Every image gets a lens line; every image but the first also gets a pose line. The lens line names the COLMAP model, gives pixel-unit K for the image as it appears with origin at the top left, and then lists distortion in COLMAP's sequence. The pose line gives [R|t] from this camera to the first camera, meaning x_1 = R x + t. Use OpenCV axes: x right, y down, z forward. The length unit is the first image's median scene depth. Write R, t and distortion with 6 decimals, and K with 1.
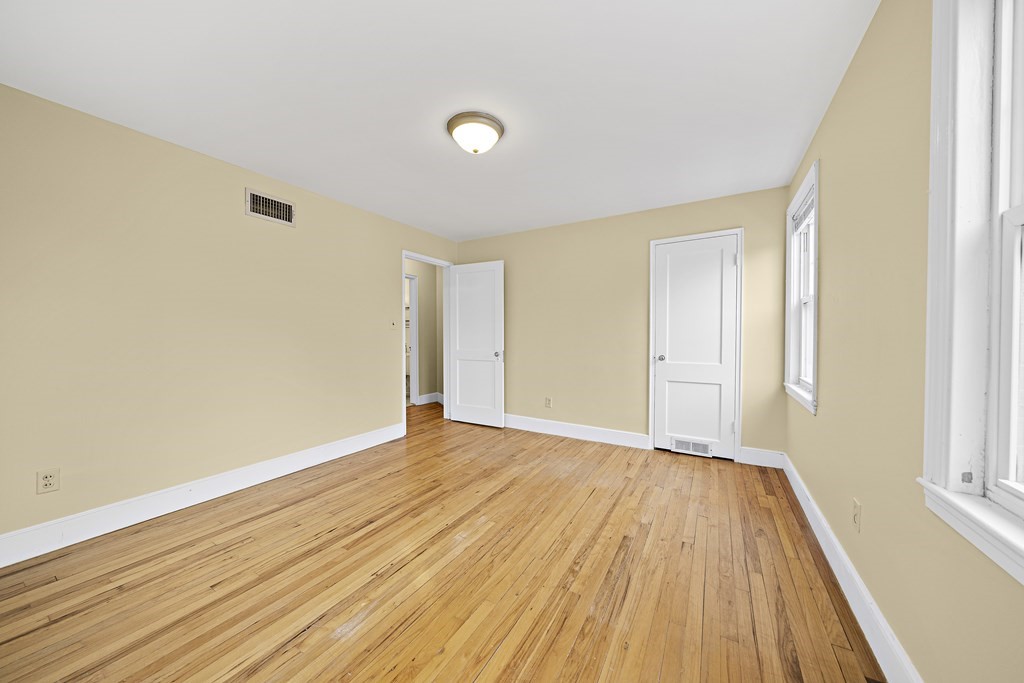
lens RADIAL K [[347.9, 0, 512.0], [0, 347.9, 339.7], [0, 0, 1]] dist [-0.001674, -0.000327]
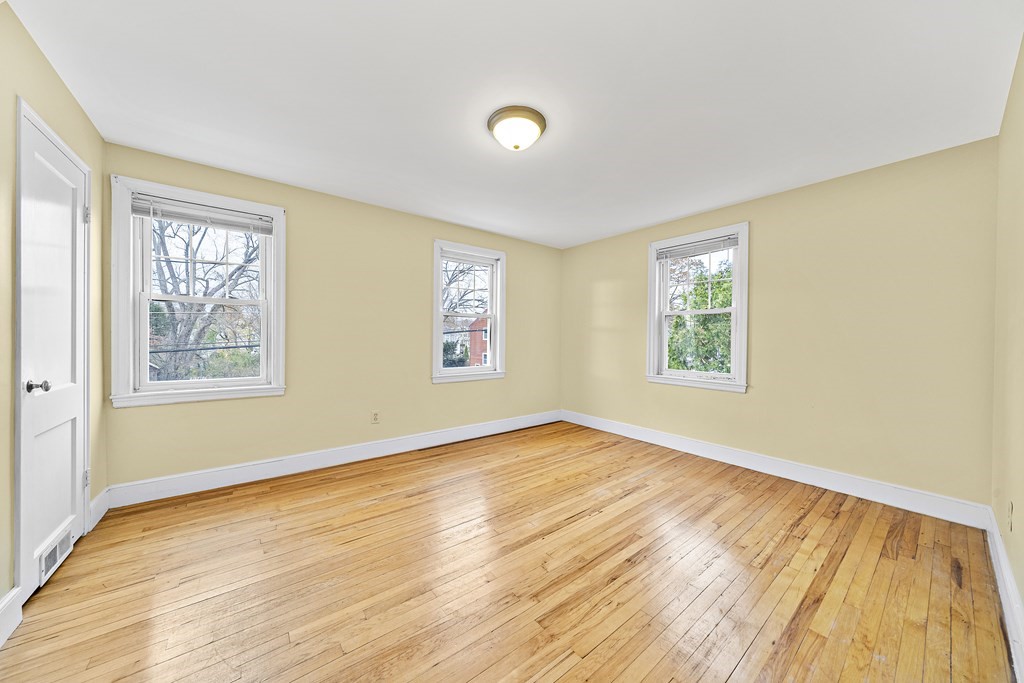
lens RADIAL K [[347.9, 0, 515.5], [0, 347.9, 339.3], [0, 0, 1]] dist [-0.001674, -0.000327]
pose [[-0.933307, -0.009379, 0.358958, -0.412372], [-0.006731, 0.999940, 0.008626, -0.016544], [-0.359017, 0.005634, -0.933314, 1.744795]]
